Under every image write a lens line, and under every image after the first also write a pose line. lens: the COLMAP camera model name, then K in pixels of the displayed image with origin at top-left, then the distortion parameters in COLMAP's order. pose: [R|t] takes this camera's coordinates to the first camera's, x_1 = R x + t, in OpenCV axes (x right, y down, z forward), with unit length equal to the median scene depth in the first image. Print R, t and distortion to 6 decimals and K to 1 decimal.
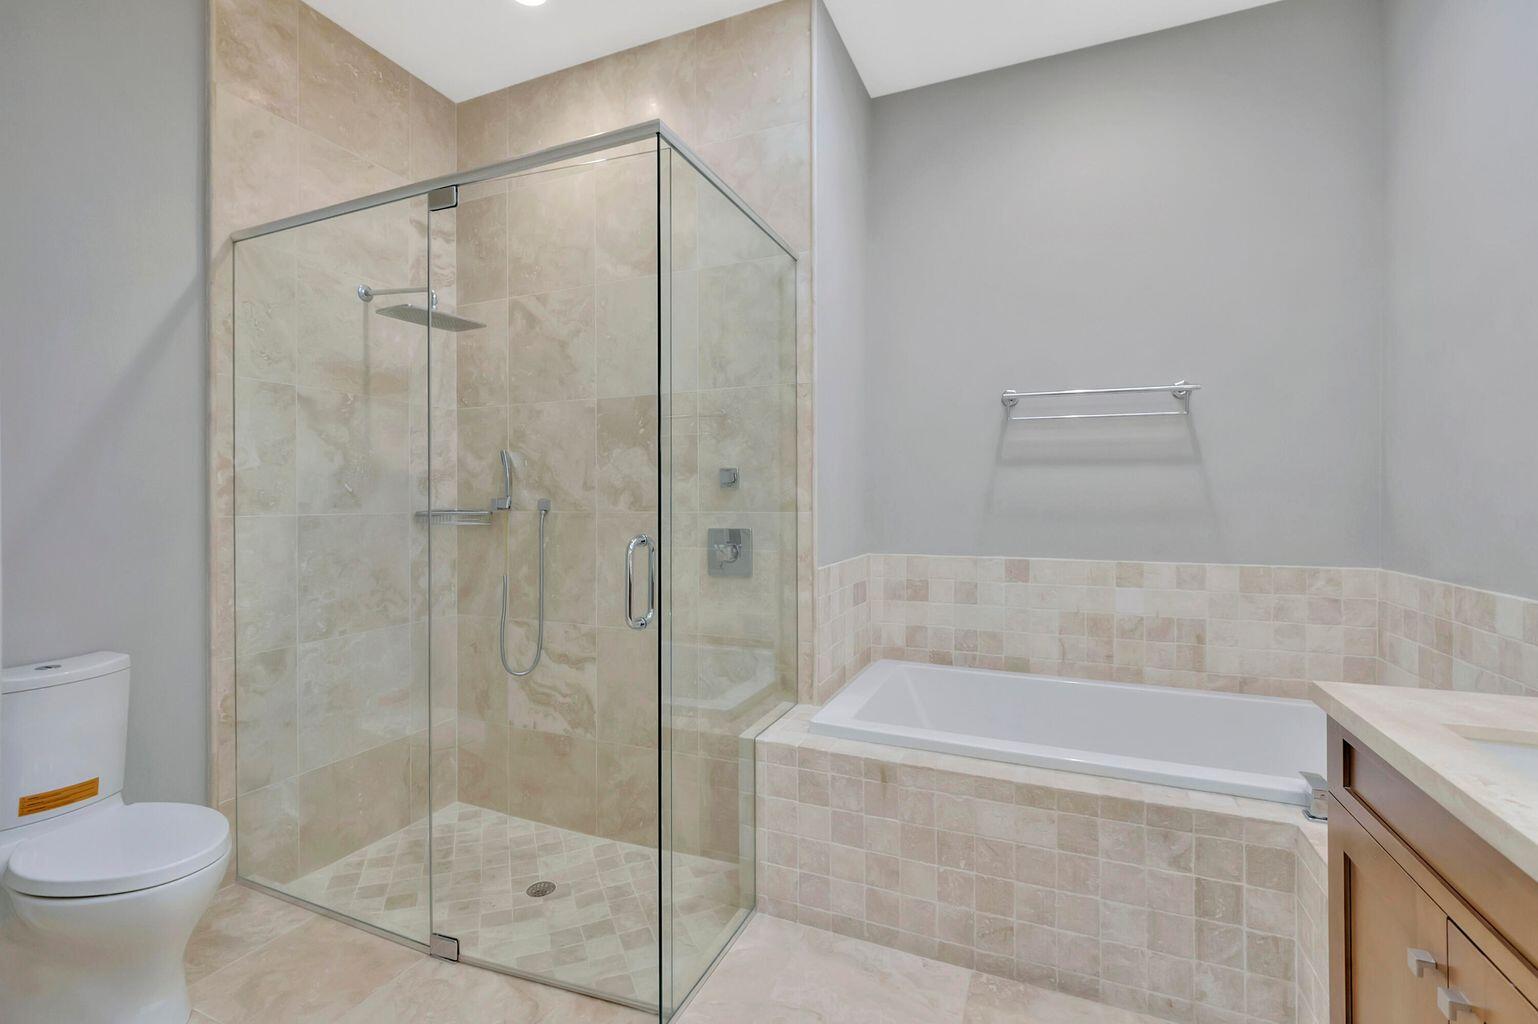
lens RADIAL K [[681.6, 0, 754.6], [0, 681.6, 502.1], [0, 0, 1]] dist [-0.003929, -0.000579]
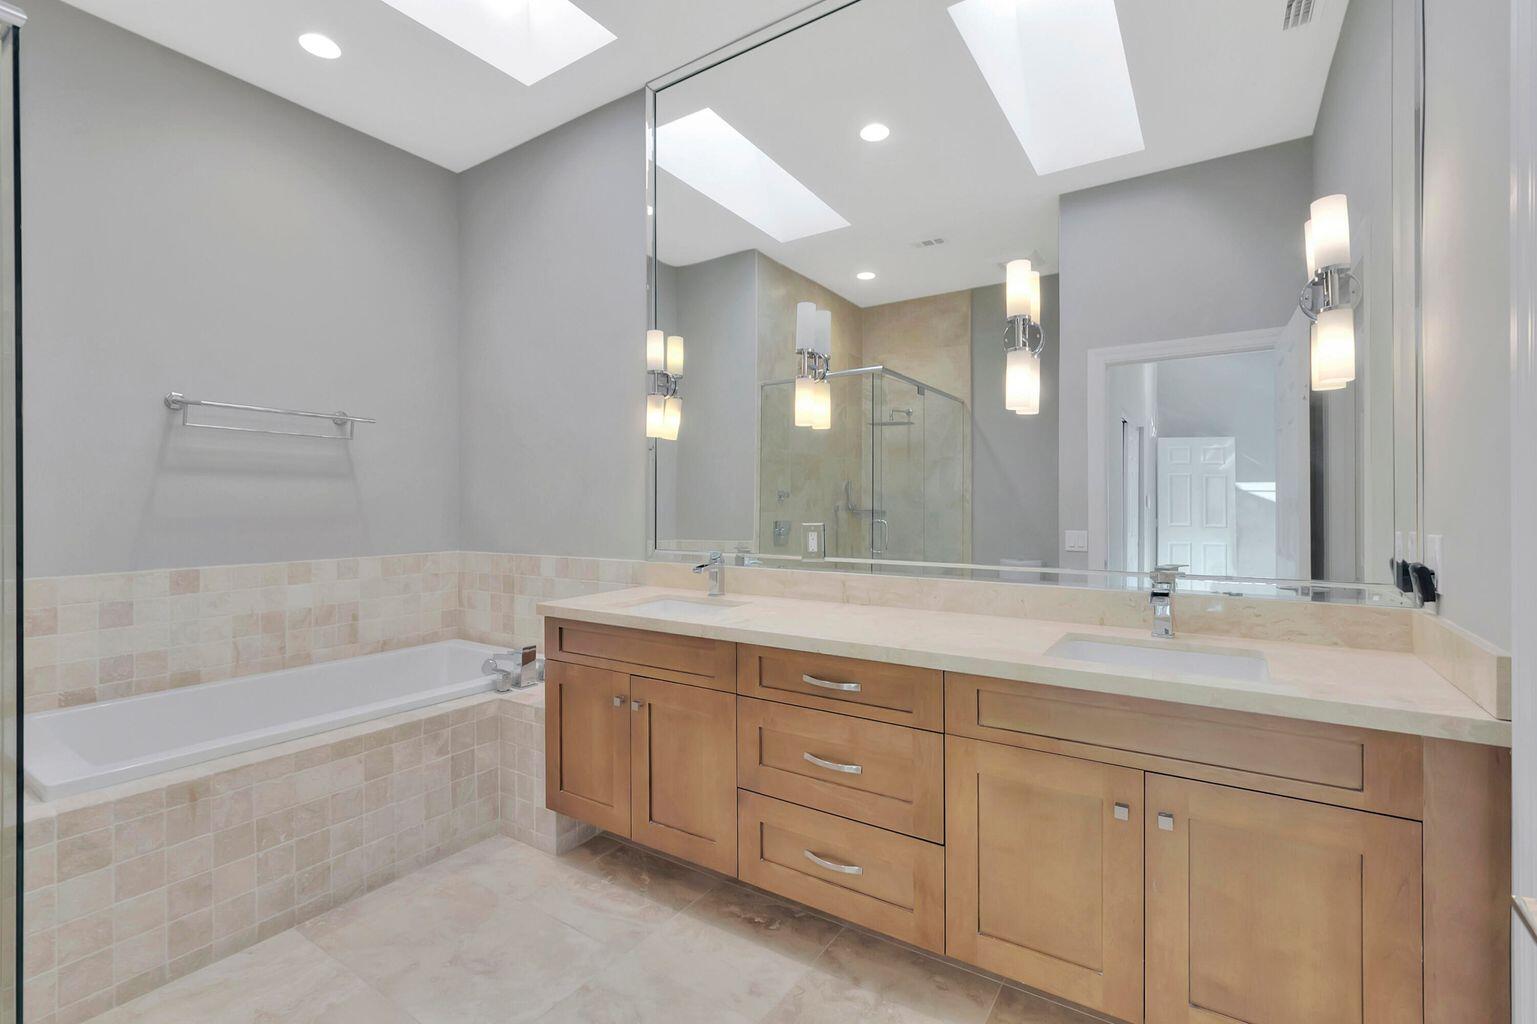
lens RADIAL K [[681.2, 0, 754.1], [0, 681.2, 502.1], [0, 0, 1]] dist [-0.003929, -0.000579]
pose [[0.195513, 0.003347, 0.980695, -0.587342], [0.007818, 0.999957, -0.004971, -0.001752], [-0.980670, 0.008639, 0.195479, 0.027811]]
